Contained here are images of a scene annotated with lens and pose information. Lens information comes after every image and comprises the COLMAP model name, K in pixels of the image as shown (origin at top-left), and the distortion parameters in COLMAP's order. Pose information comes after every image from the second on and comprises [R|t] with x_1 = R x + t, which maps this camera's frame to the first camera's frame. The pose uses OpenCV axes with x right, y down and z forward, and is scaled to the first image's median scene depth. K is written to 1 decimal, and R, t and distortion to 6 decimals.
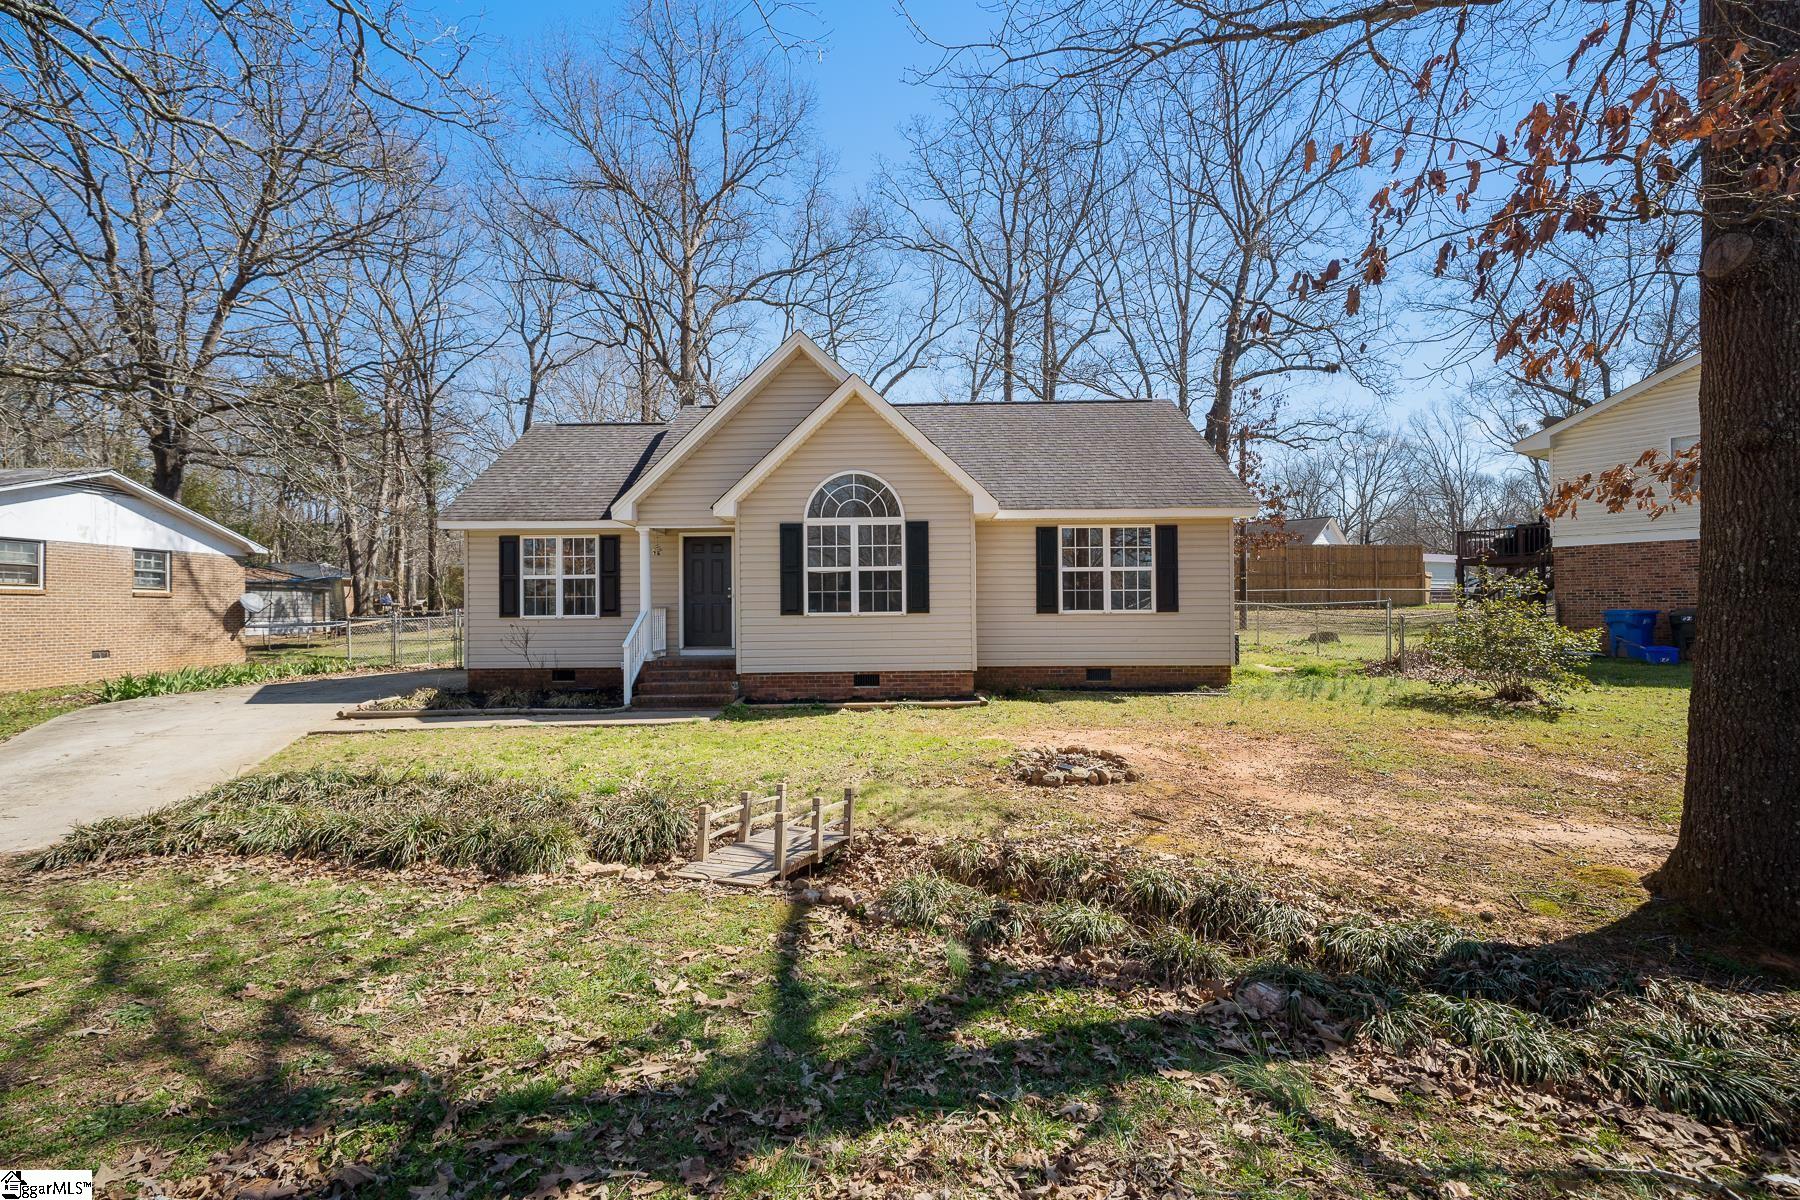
lens RADIAL K [[839.5, 0, 867.3], [0, 839.5, 606.3], [0, 0, 1]] dist [0.003390, -0.000679]
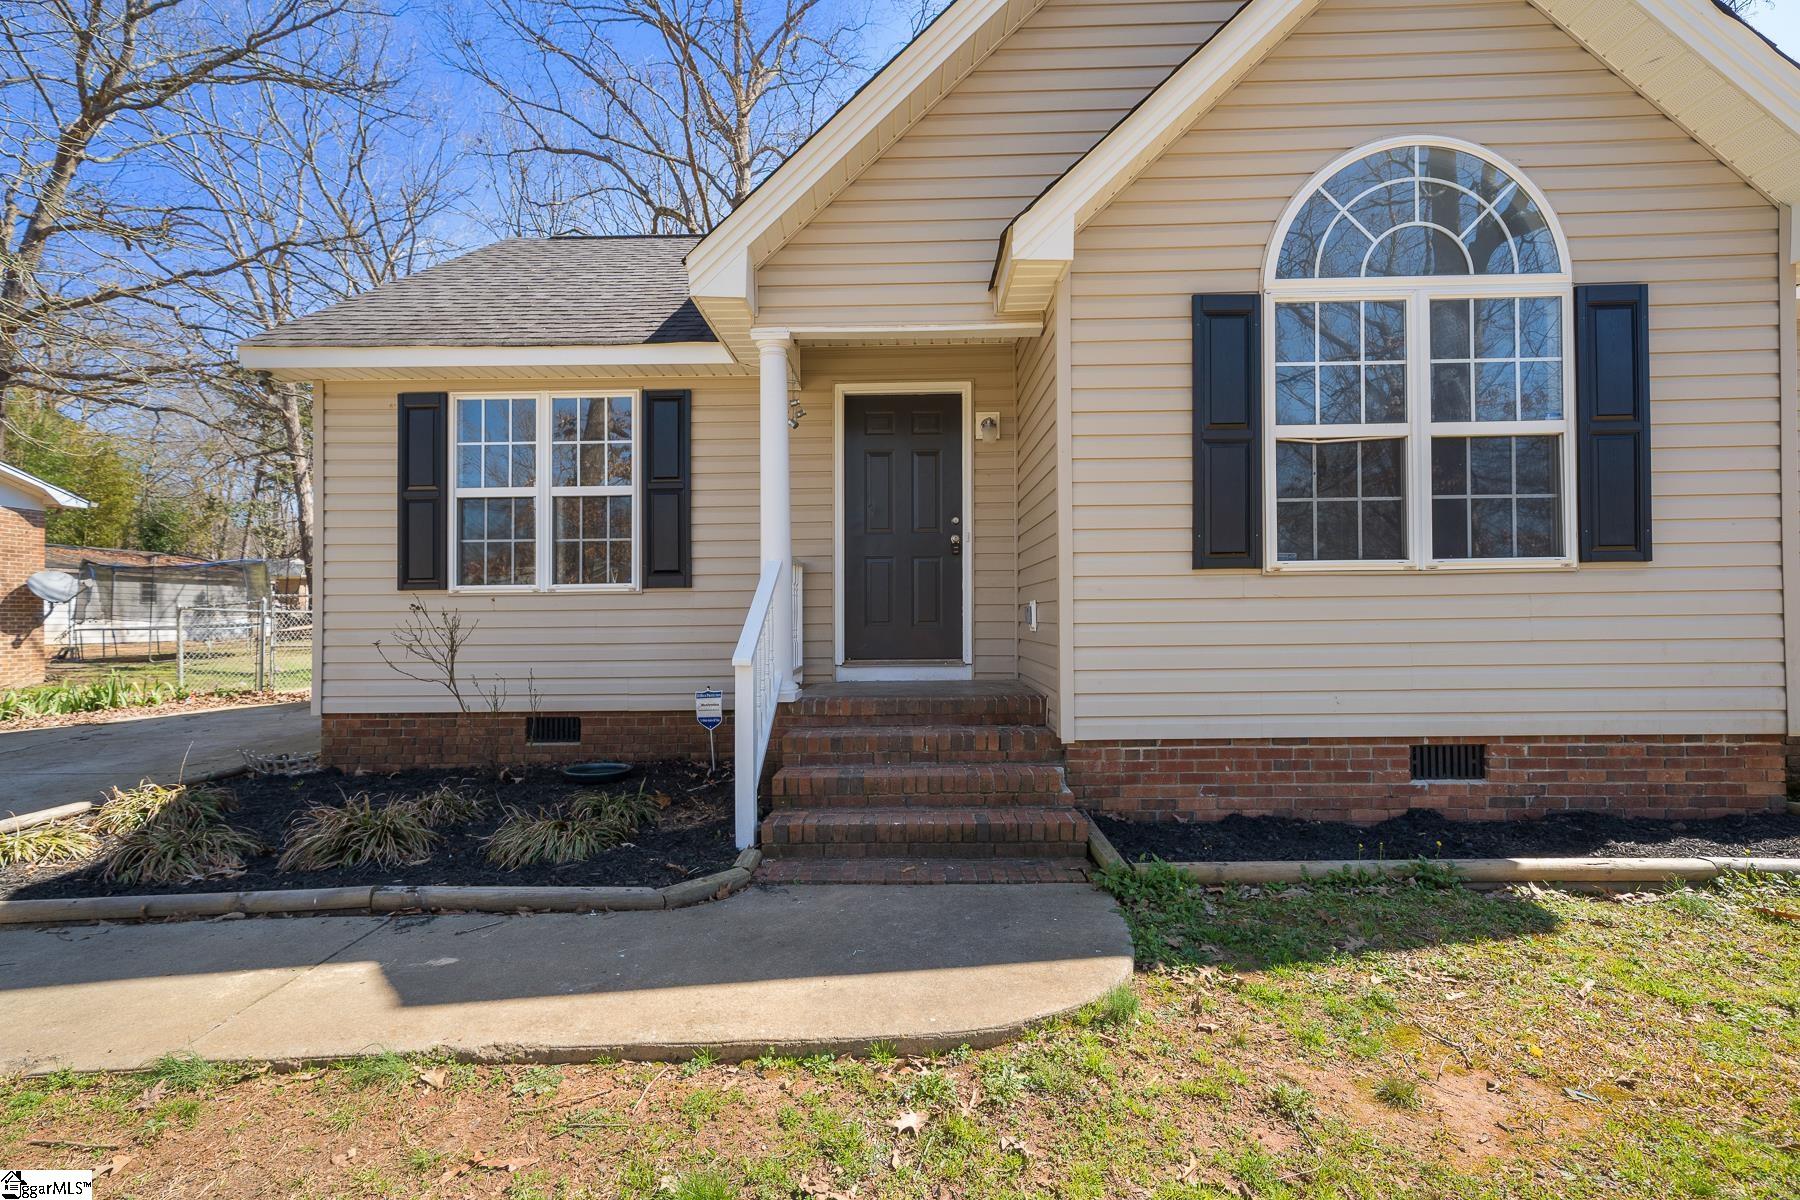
lens RADIAL K [[839.5, 0, 875.8], [0, 839.5, 616.4], [0, 0, 1]] dist [0.003390, -0.000679]
pose [[0.999999, 0.001289, 0.000613, -0.230330], [-0.001288, 0.999998, -0.001679, 0.030230], [-0.000615, 0.001678, 0.999998, 0.663606]]
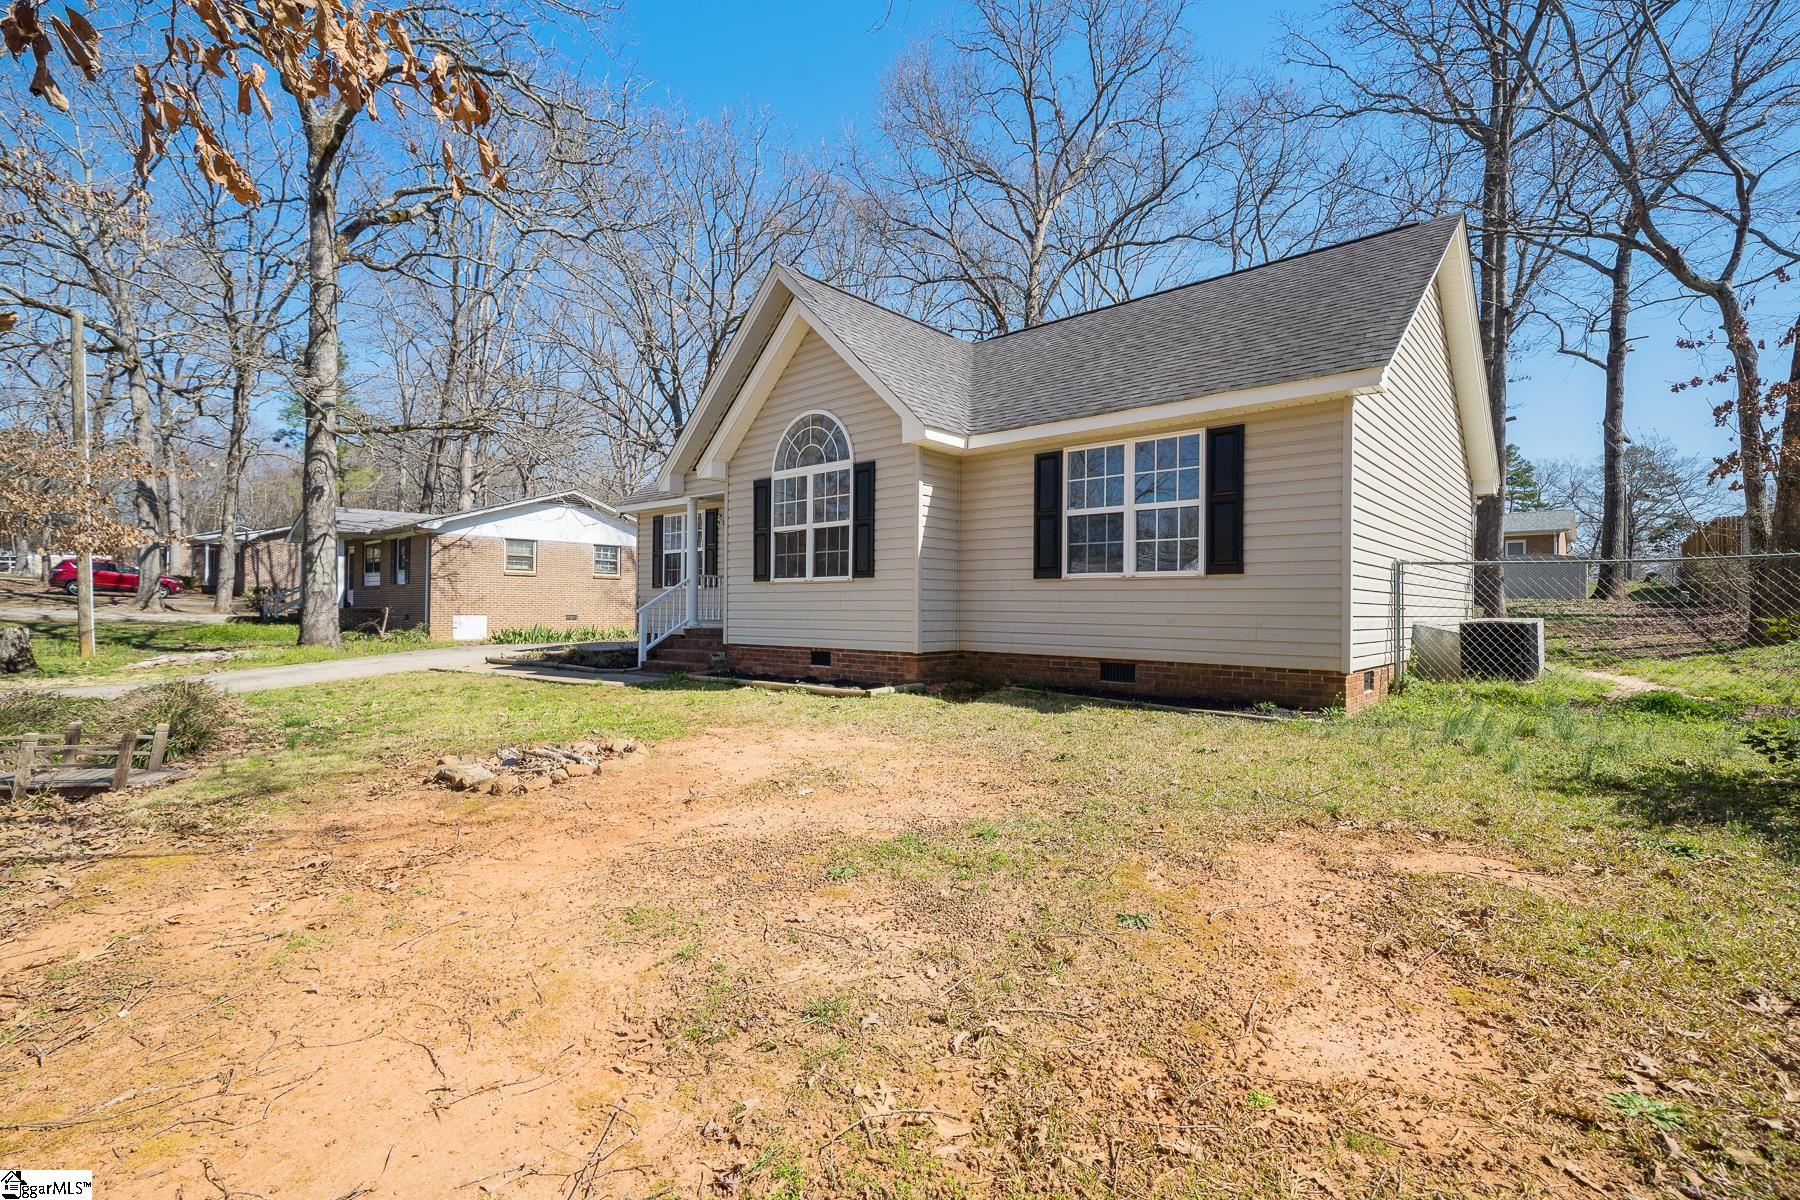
lens RADIAL K [[839.5, 0, 863.6], [0, 839.5, 605.2], [0, 0, 1]] dist [0.003390, -0.000679]
pose [[0.735268, 0.012225, -0.677666, 0.597334], [-0.012003, 0.999915, 0.005015, 0.030036], [0.677670, 0.004447, 0.735353, 0.412701]]
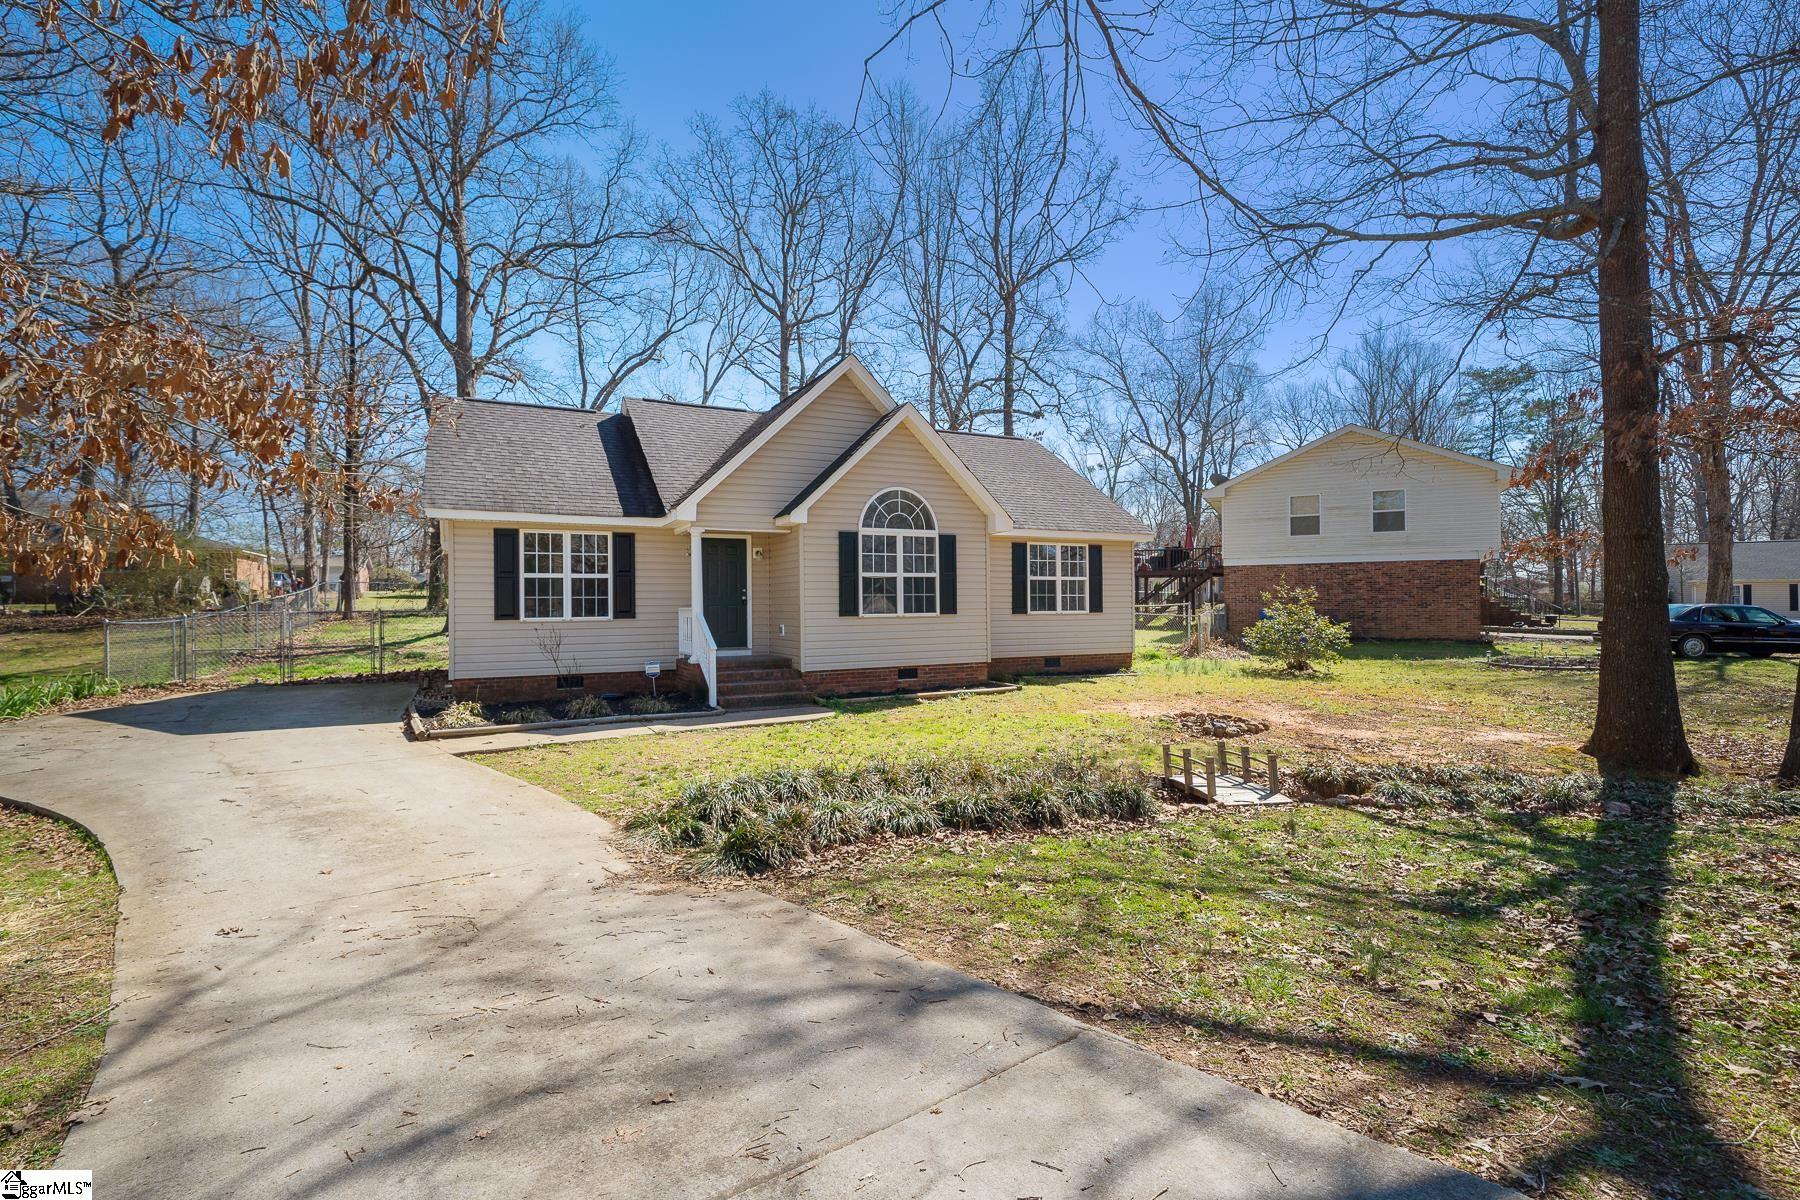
lens RADIAL K [[839.5, 0, 891.2], [0, 839.5, 606.7], [0, 0, 1]] dist [0.003390, -0.000679]
pose [[0.875811, 0.001747, 0.482652, -0.564522], [-0.000818, 0.999997, -0.002134, 0.000576], [-0.482654, 0.001474, 0.875810, 0.023328]]
